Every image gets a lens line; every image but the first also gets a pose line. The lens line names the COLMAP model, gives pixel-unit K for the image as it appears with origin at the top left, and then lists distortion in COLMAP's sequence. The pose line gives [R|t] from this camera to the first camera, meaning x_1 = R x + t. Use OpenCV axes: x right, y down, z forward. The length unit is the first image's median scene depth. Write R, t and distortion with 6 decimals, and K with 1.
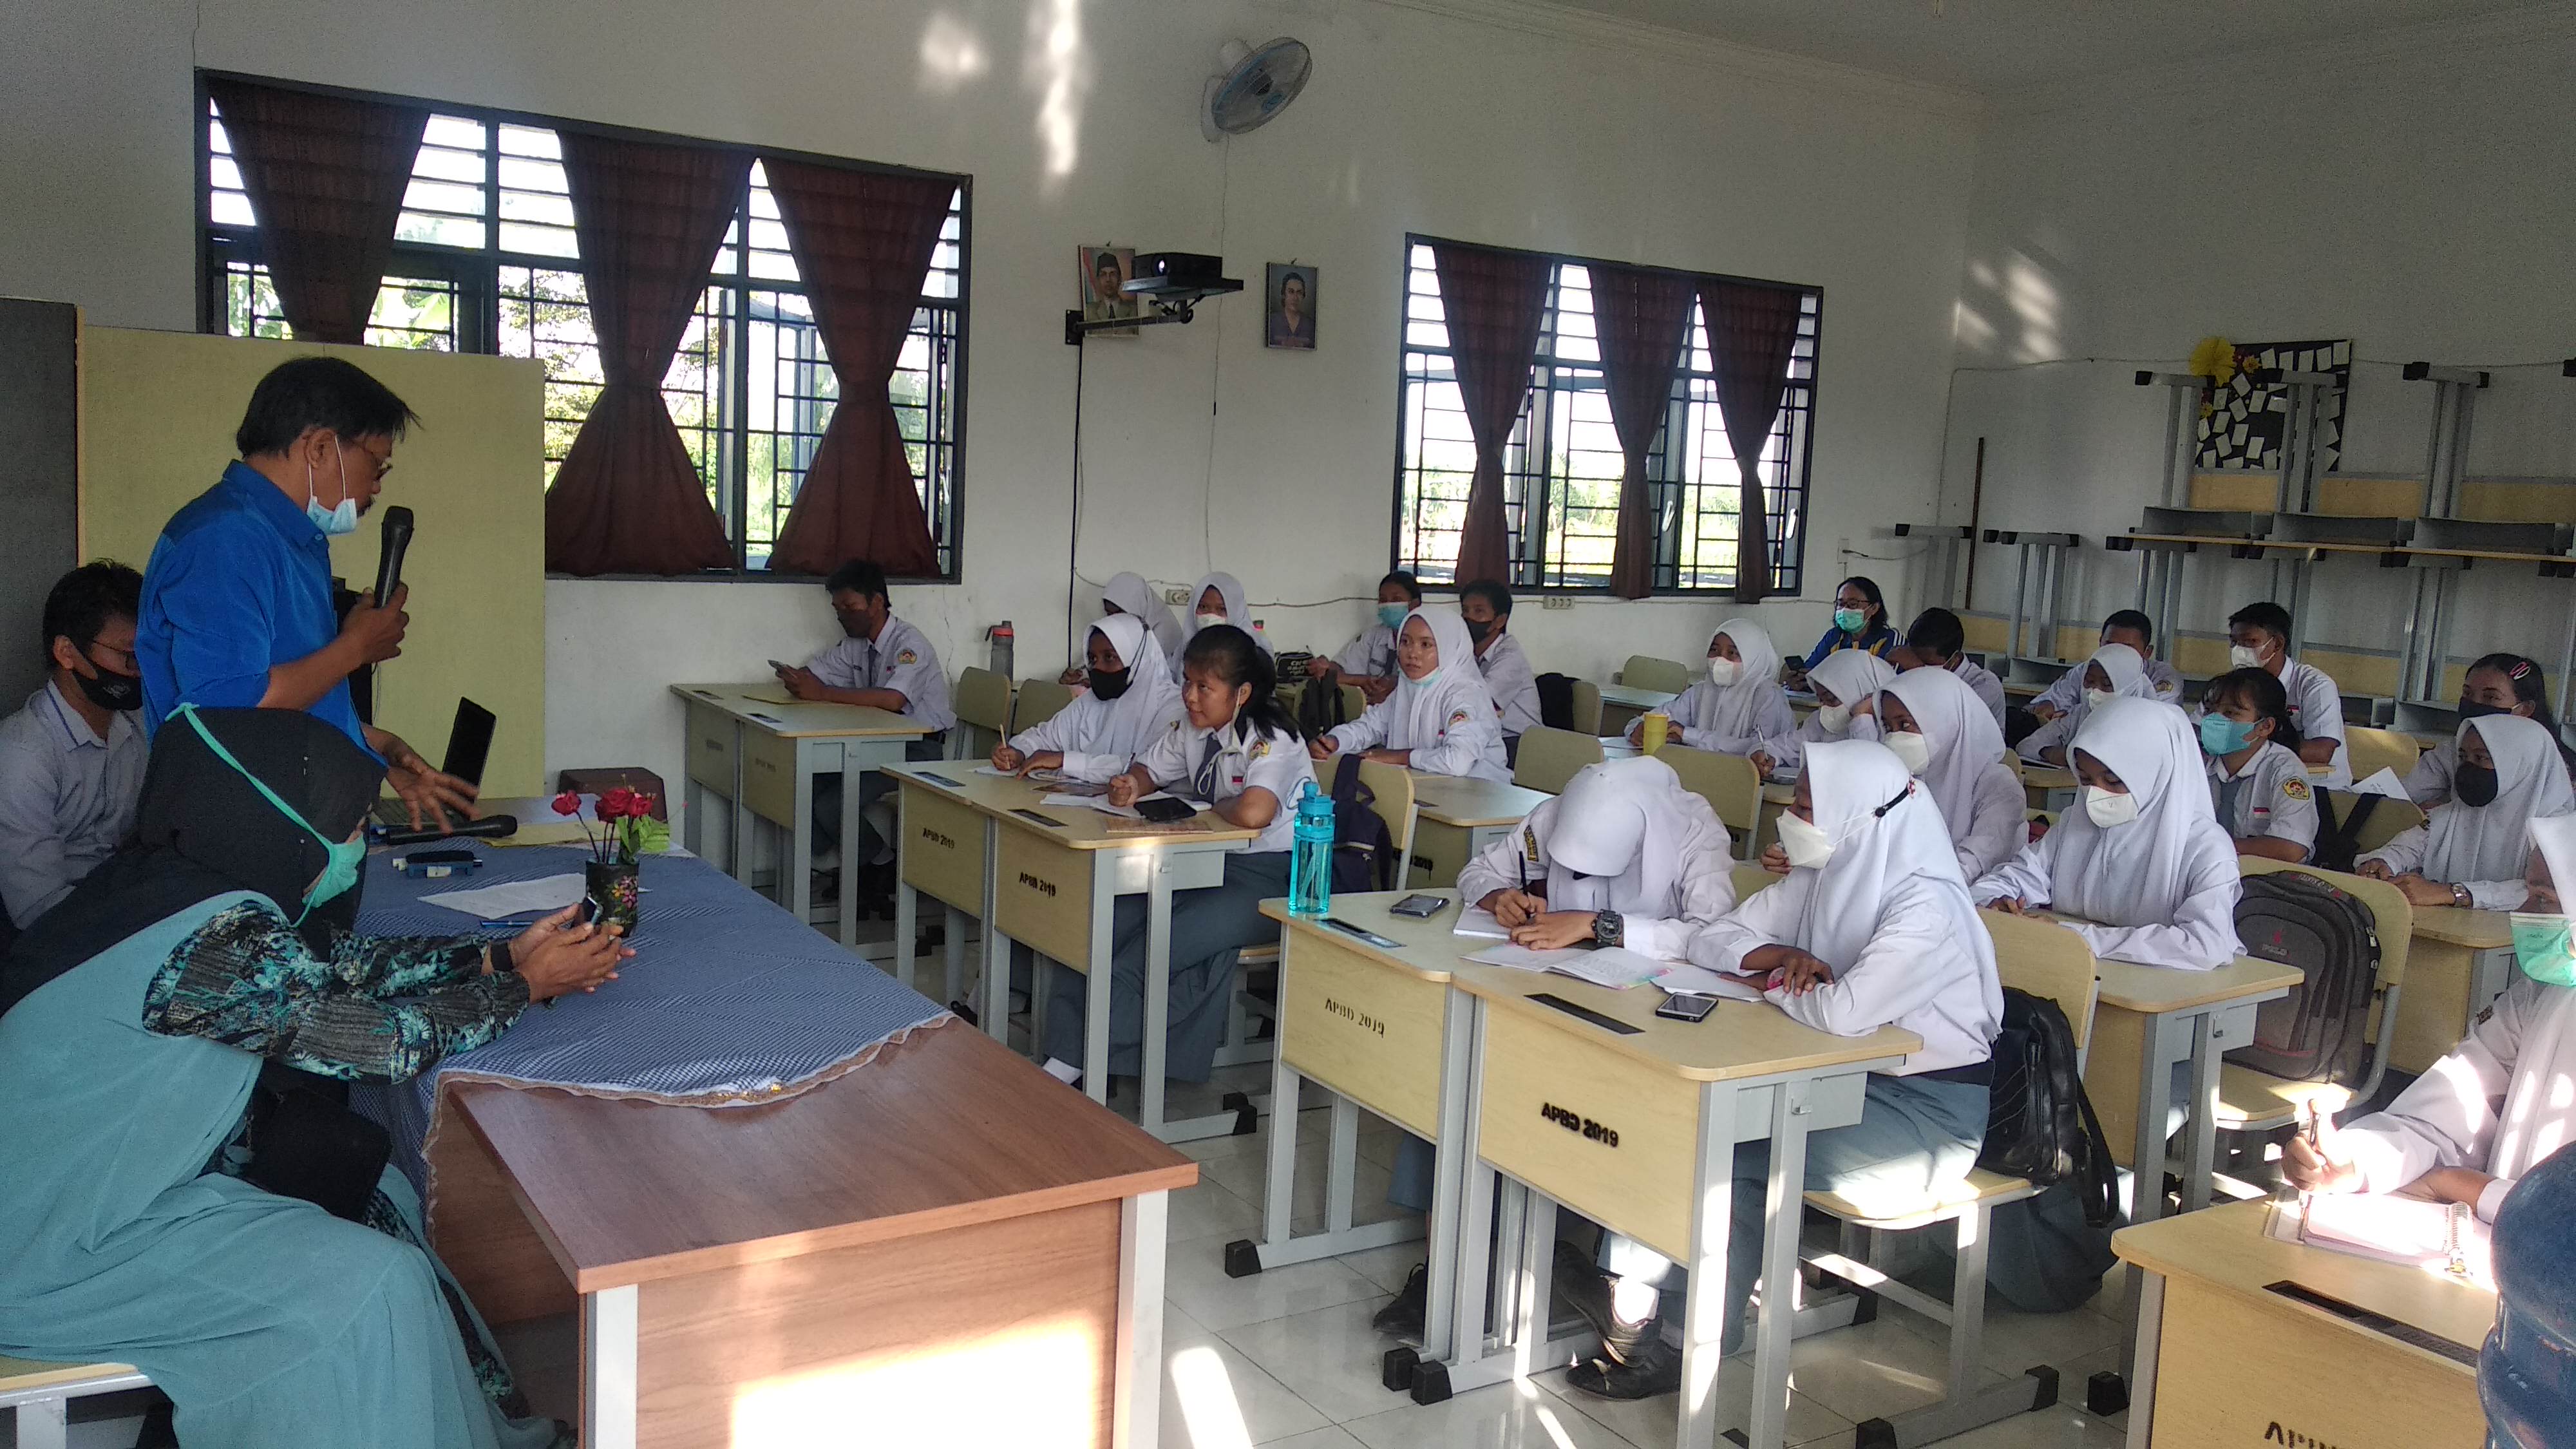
lens RADIAL K [[1983.6, 0, 1281.5], [0, 1983.6, 731.9], [0, 0, 1]] dist [0.056680, -0.090601]
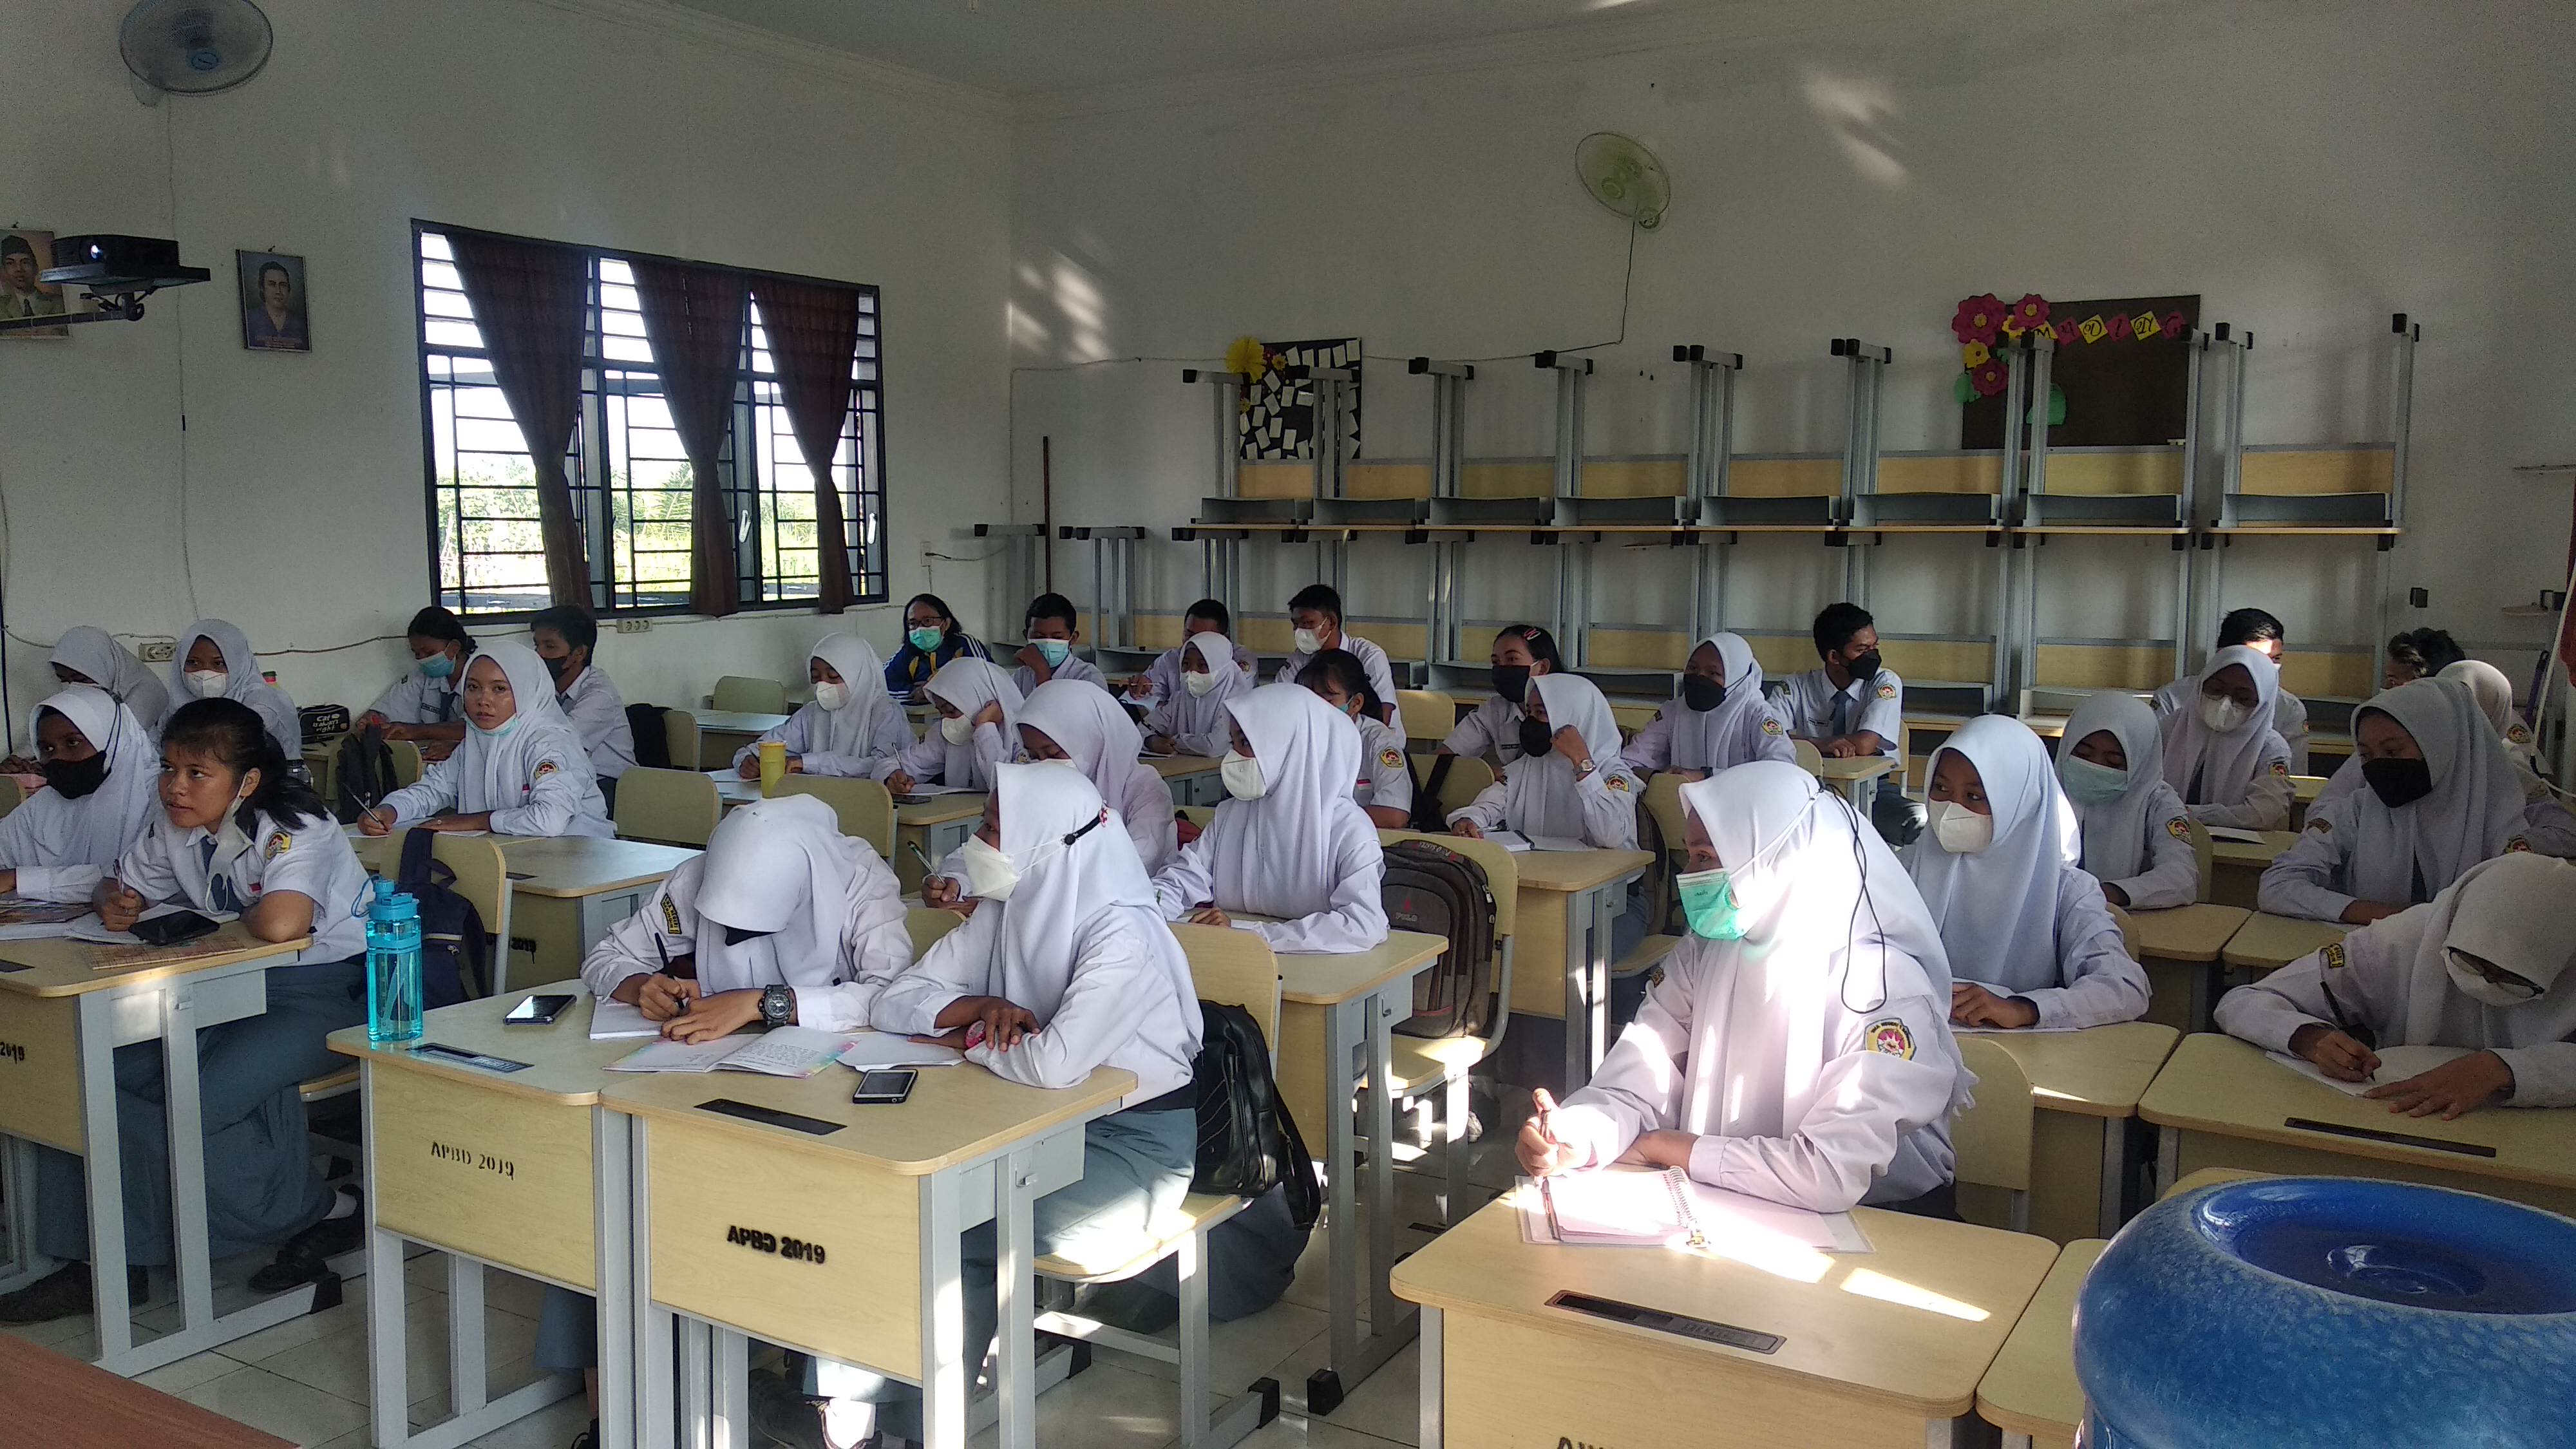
lens RADIAL K [[1983.6, 0, 1281.5], [0, 1983.6, 731.9], [0, 0, 1]] dist [0.056680, -0.090601]
pose [[0.892358, -0.093496, 0.441537, -0.005873], [0.094585, 0.995324, 0.019603, -0.007440], [-0.441306, 0.024270, 0.897029, 0.052348]]
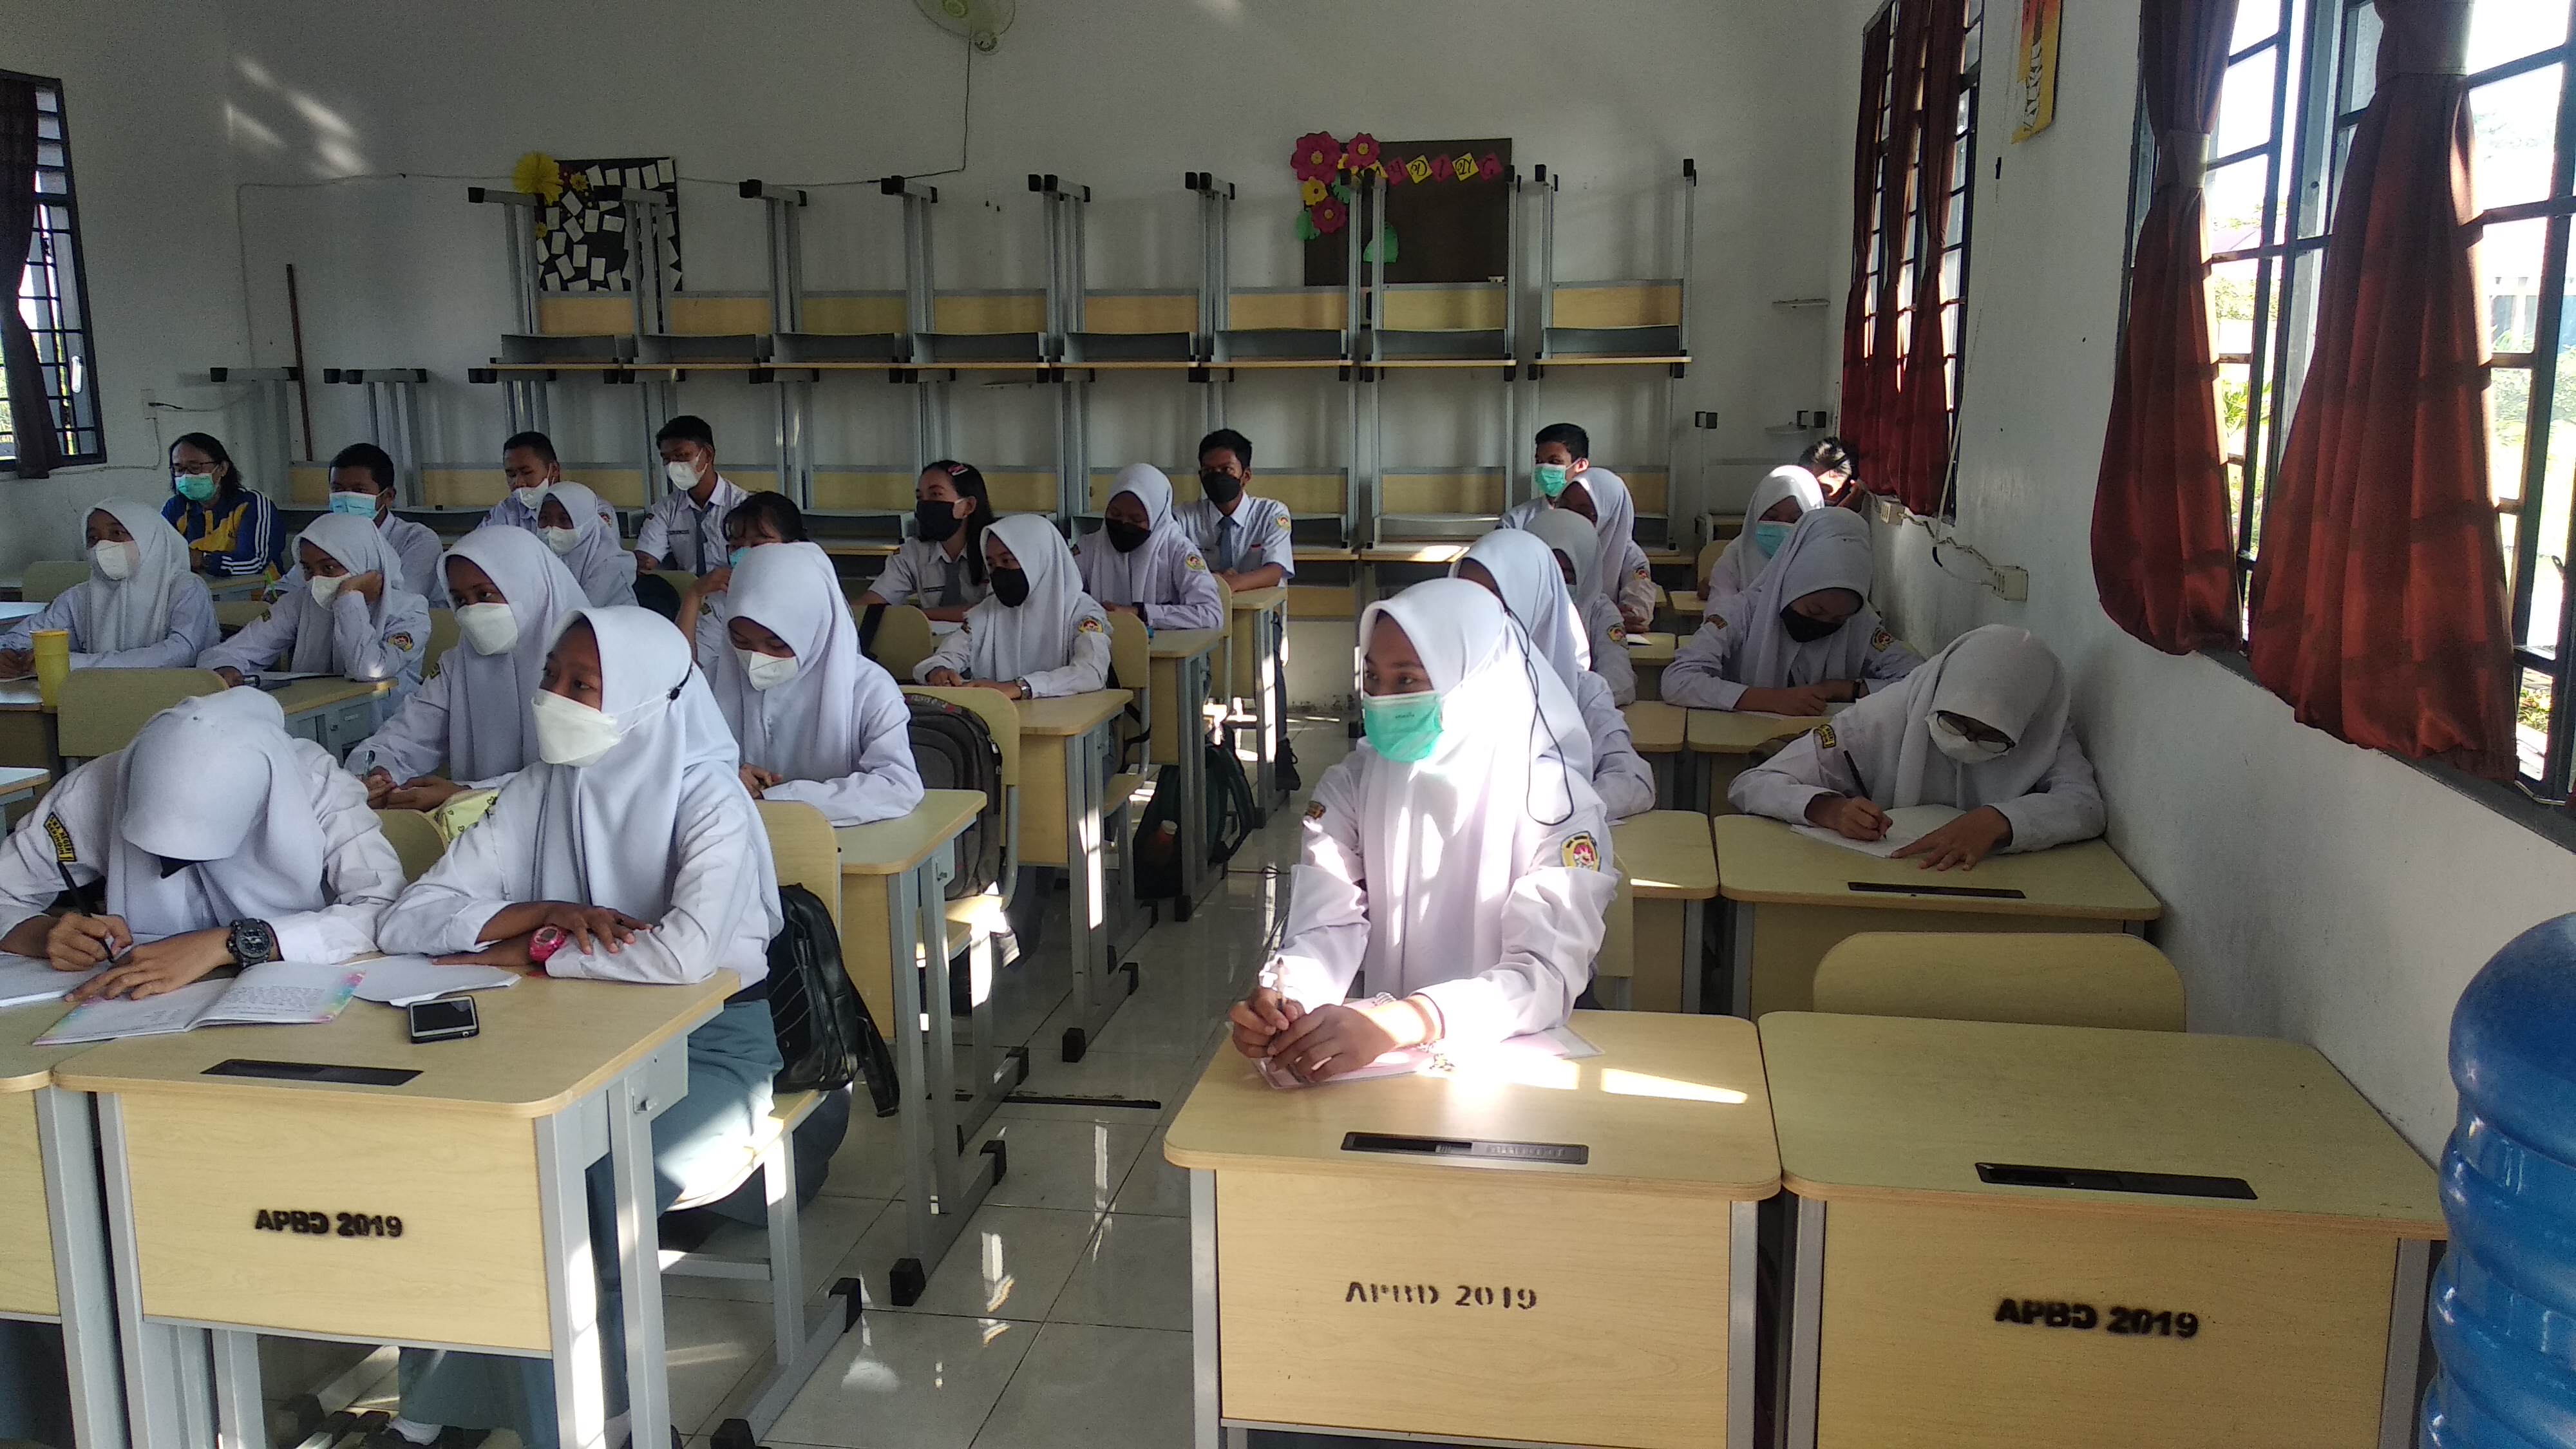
lens RADIAL K [[1983.6, 0, 1281.5], [0, 1983.6, 731.9], [0, 0, 1]] dist [0.056680, -0.090601]
pose [[0.667196, -0.187041, 0.721017, -0.042472], [0.128736, 0.982349, 0.135708, -0.011122], [-0.733674, 0.002277, 0.679498, 0.108617]]
